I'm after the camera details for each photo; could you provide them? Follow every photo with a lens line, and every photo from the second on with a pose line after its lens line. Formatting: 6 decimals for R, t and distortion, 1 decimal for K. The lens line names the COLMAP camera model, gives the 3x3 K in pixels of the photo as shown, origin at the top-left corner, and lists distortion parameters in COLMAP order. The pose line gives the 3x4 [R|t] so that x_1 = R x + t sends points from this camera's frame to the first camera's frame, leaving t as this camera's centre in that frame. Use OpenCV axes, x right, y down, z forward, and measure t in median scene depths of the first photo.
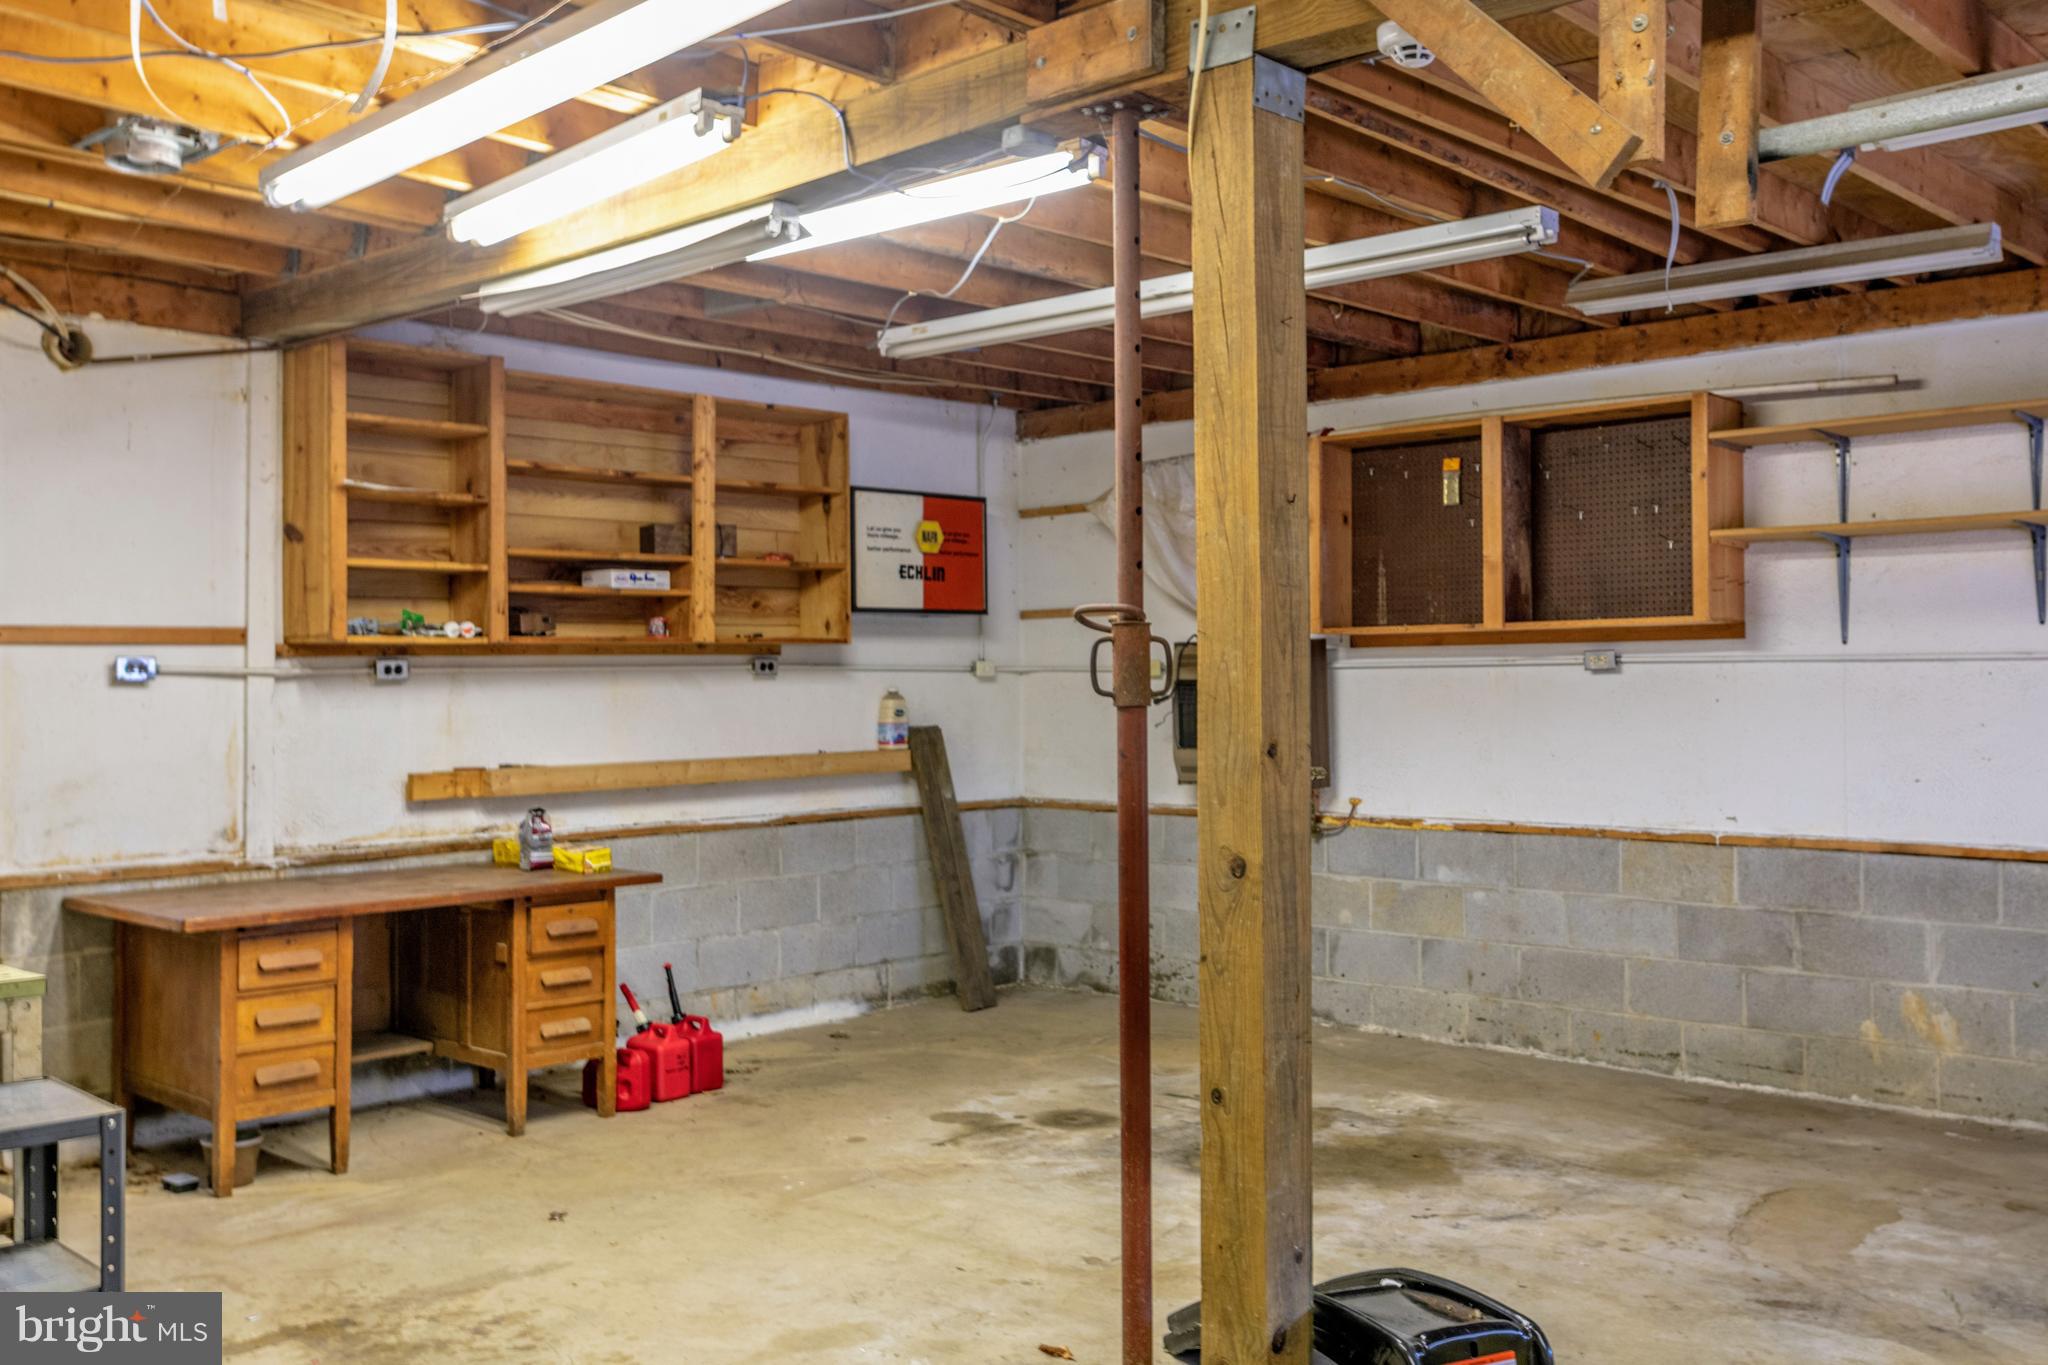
lens RADIAL K [[1817.2, 0, 1074.6], [0, 1817.2, 650.0], [0, 0, 1]] dist [-0.009948, -0.000307]
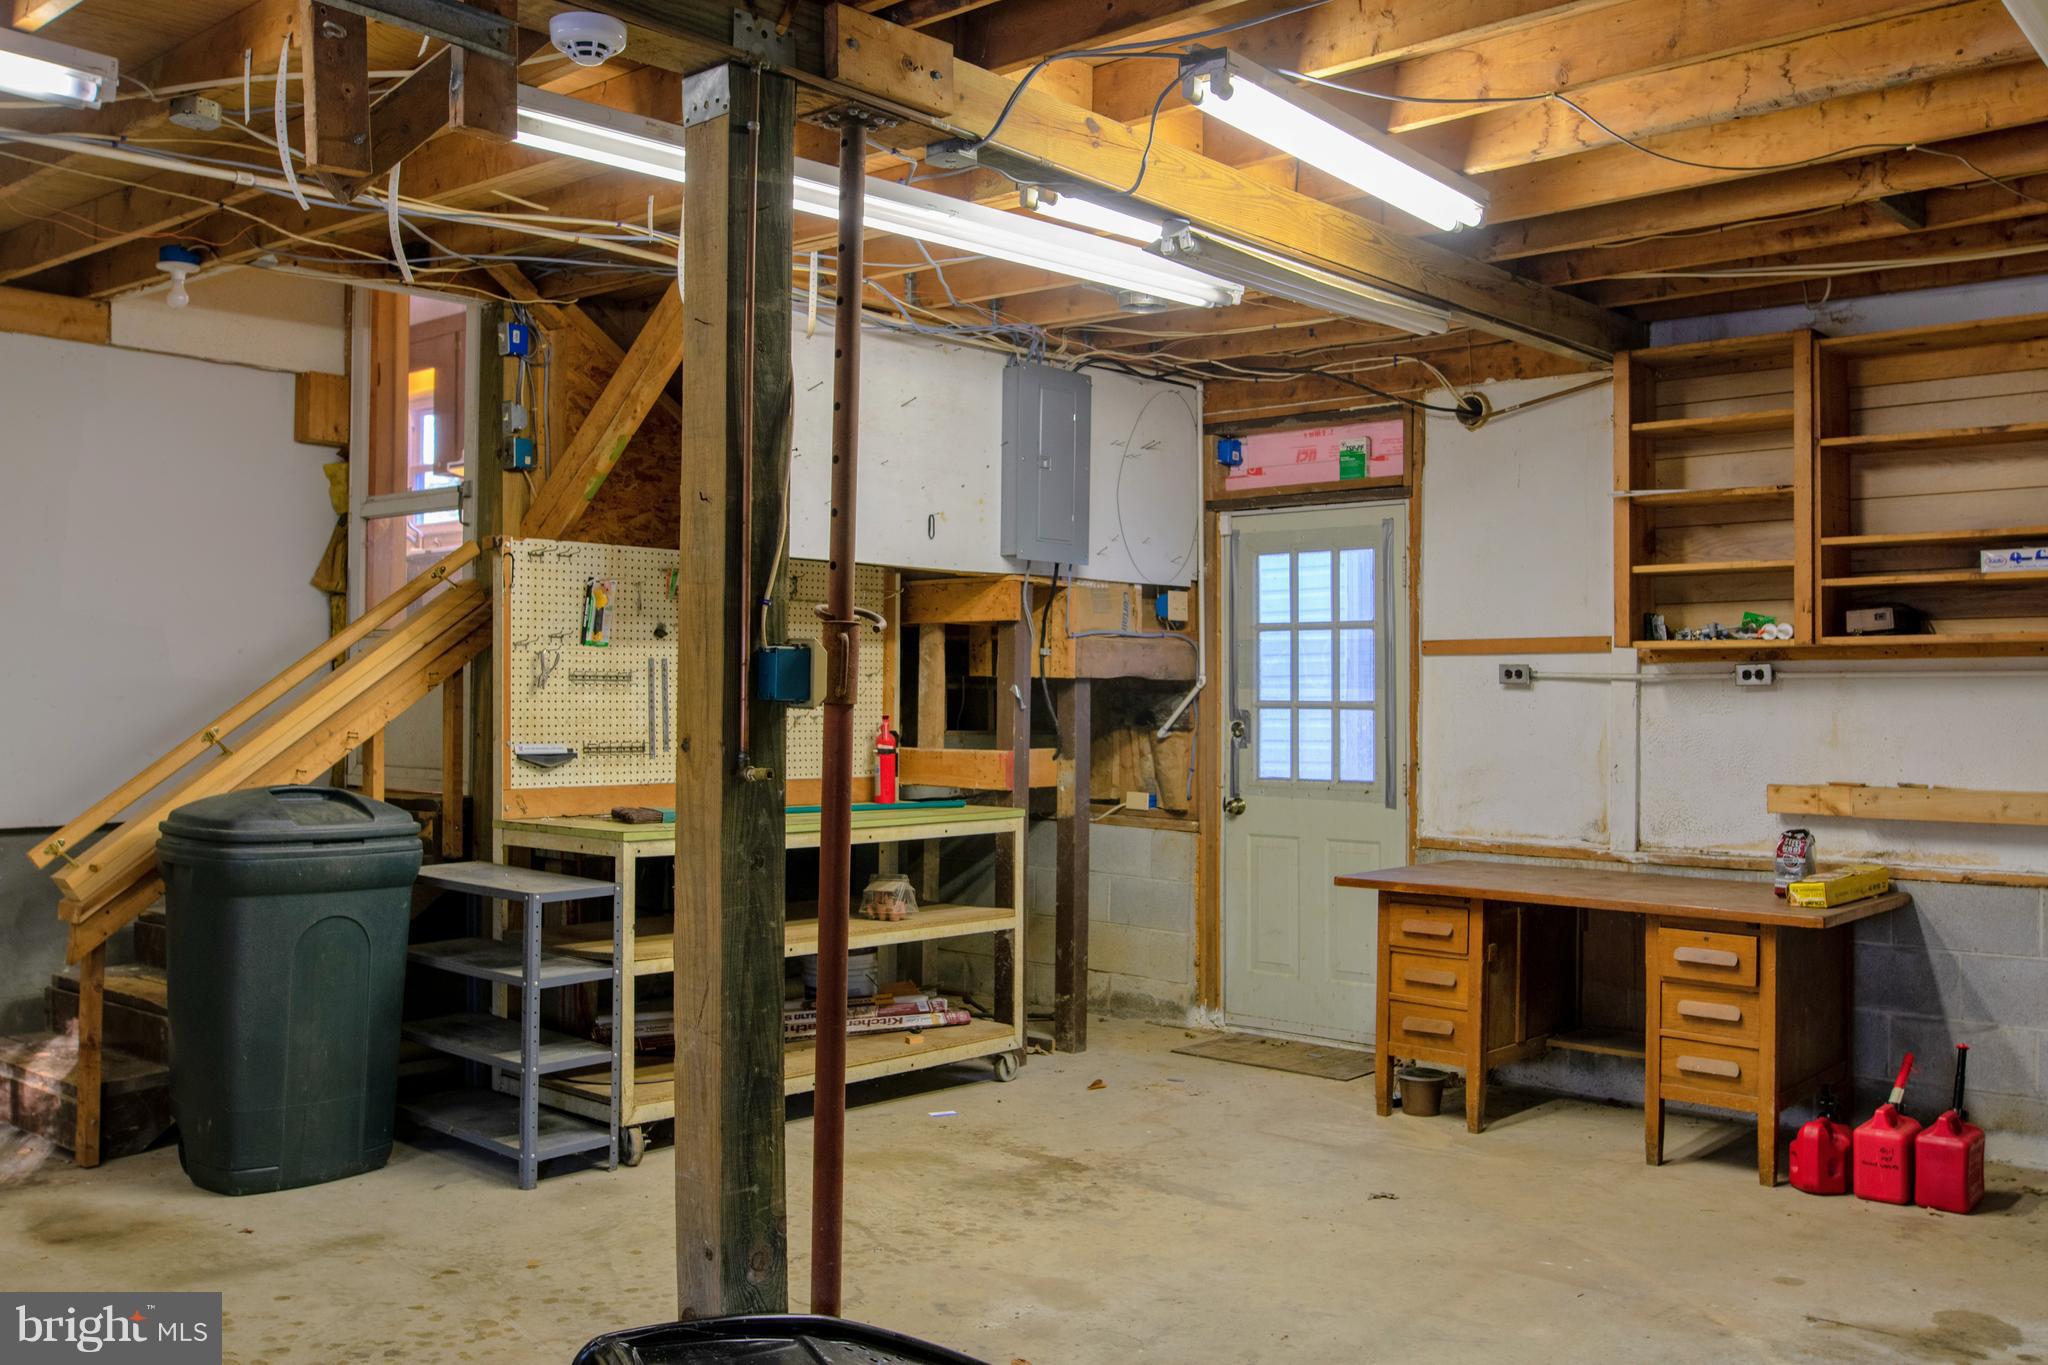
lens RADIAL K [[1817.2, 0, 1016.1], [0, 1817.2, 660.6], [0, 0, 1]] dist [-0.009948, -0.000307]
pose [[0.004468, -0.012268, -0.999915, 0.646129], [0.010455, 0.999871, -0.012220, 0.012302], [0.999935, -0.010400, 0.004595, 0.667919]]
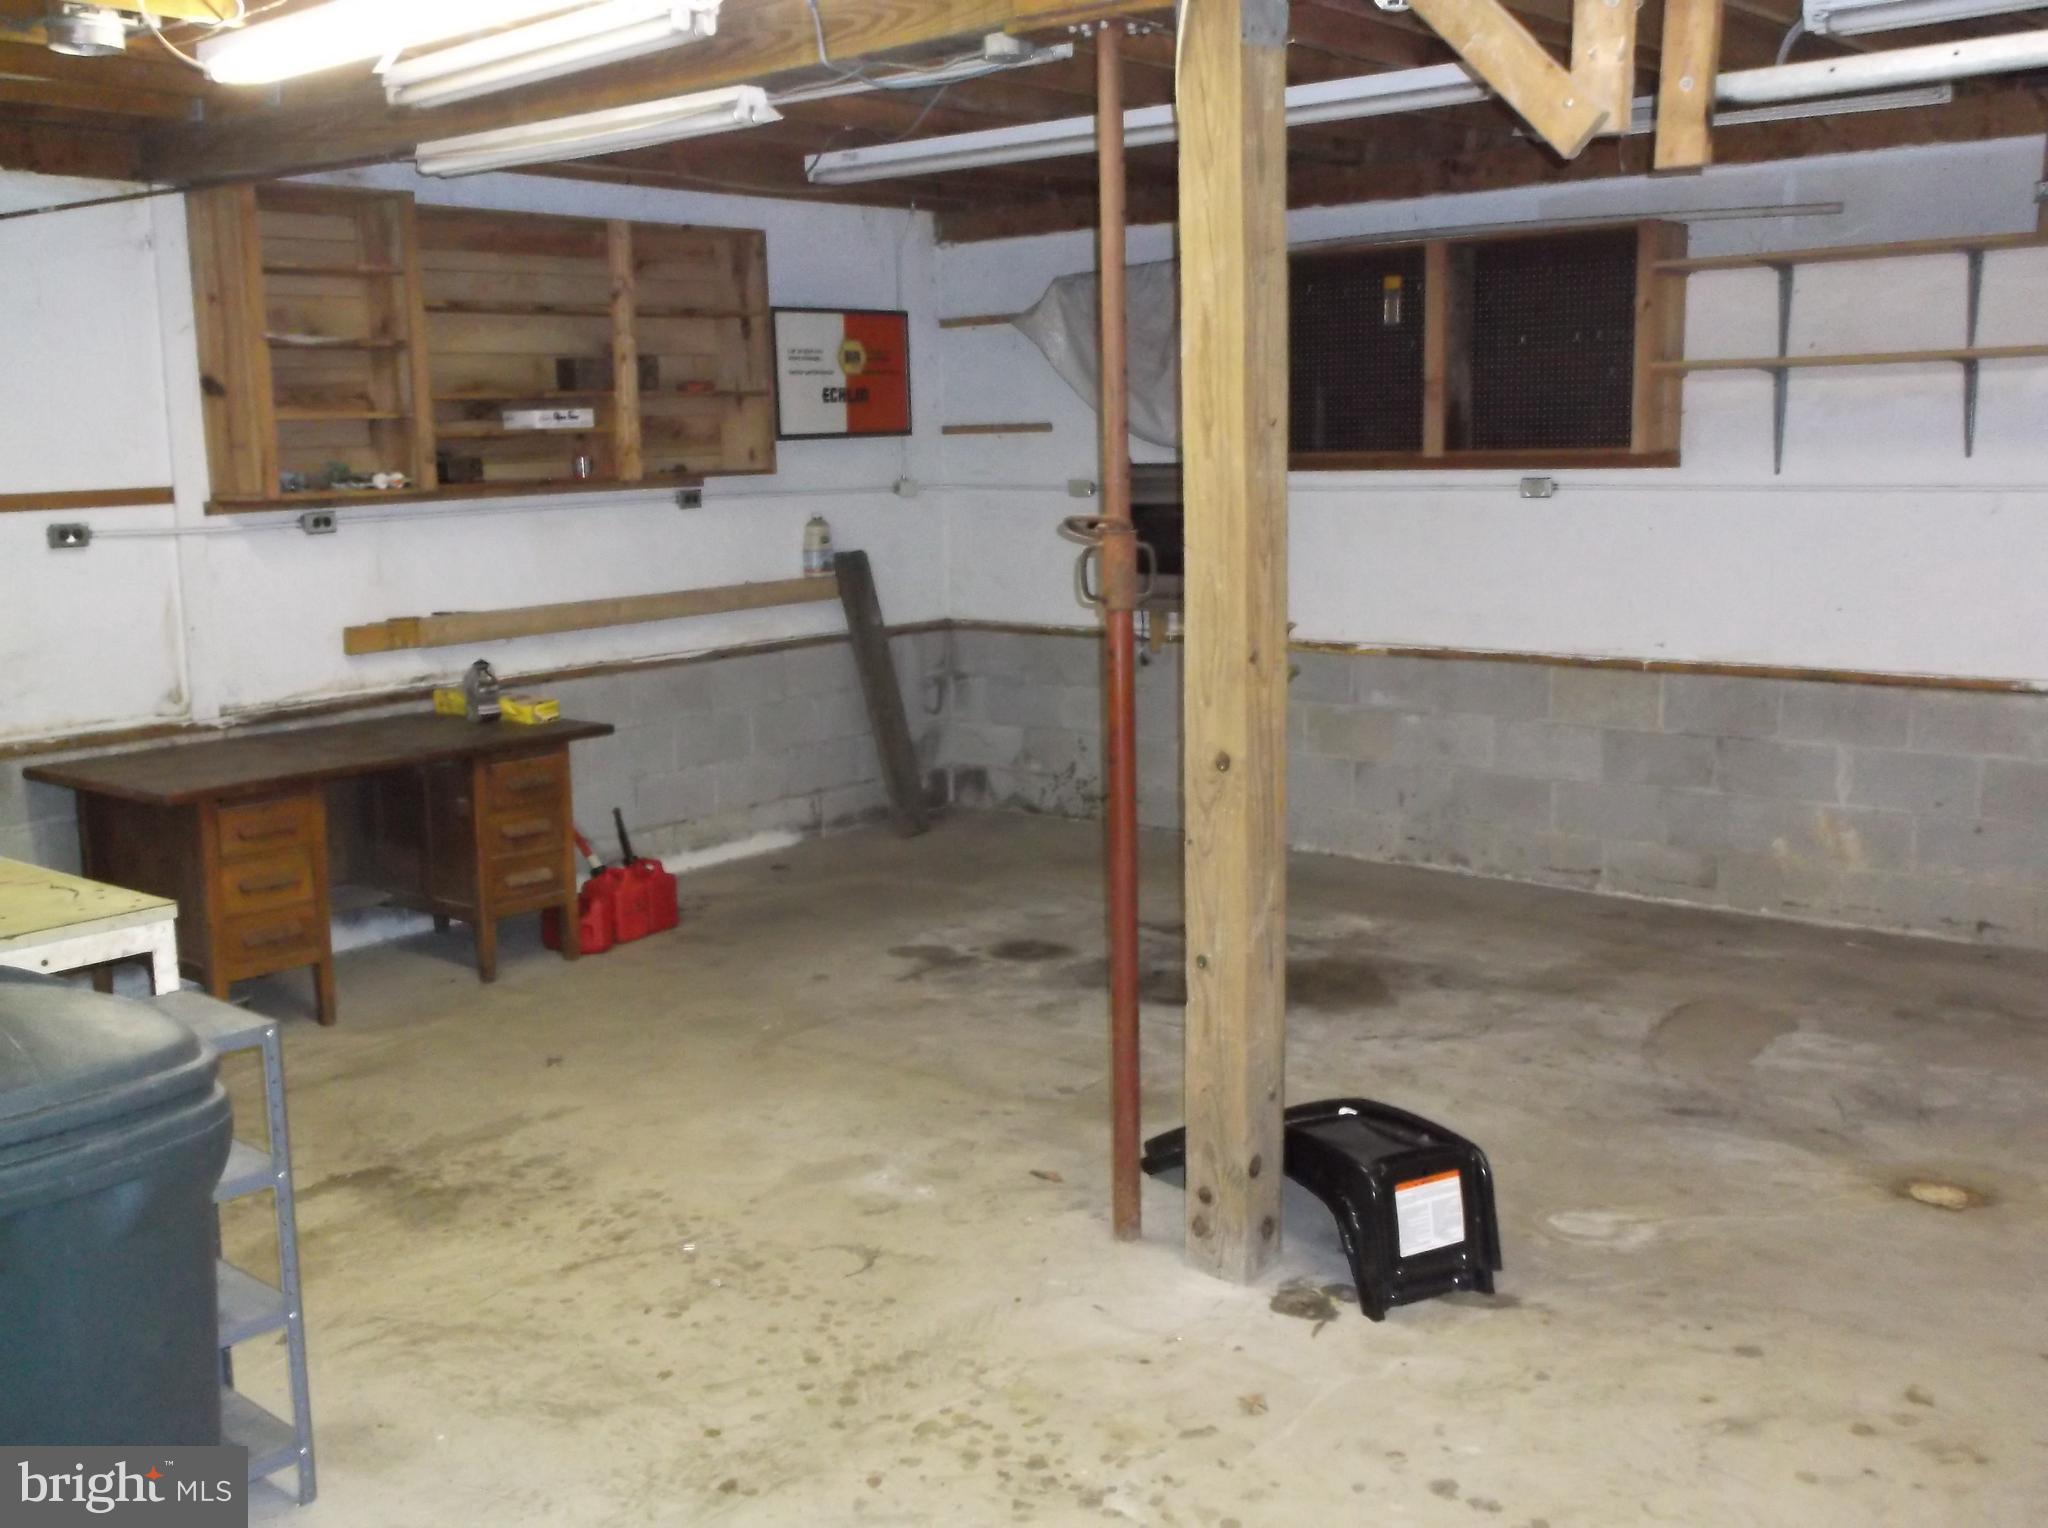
lens RADIAL K [[1975.6, 0, 1062.4], [0, 1975.6, 756.4], [0, 0, 1]] dist [-0.013860, 0.000000]
pose [[0.998380, -0.020245, 0.053174, -0.039841], [0.010417, 0.983796, 0.178987, -0.055946], [-0.055936, -0.178143, 0.982413, -0.097219]]
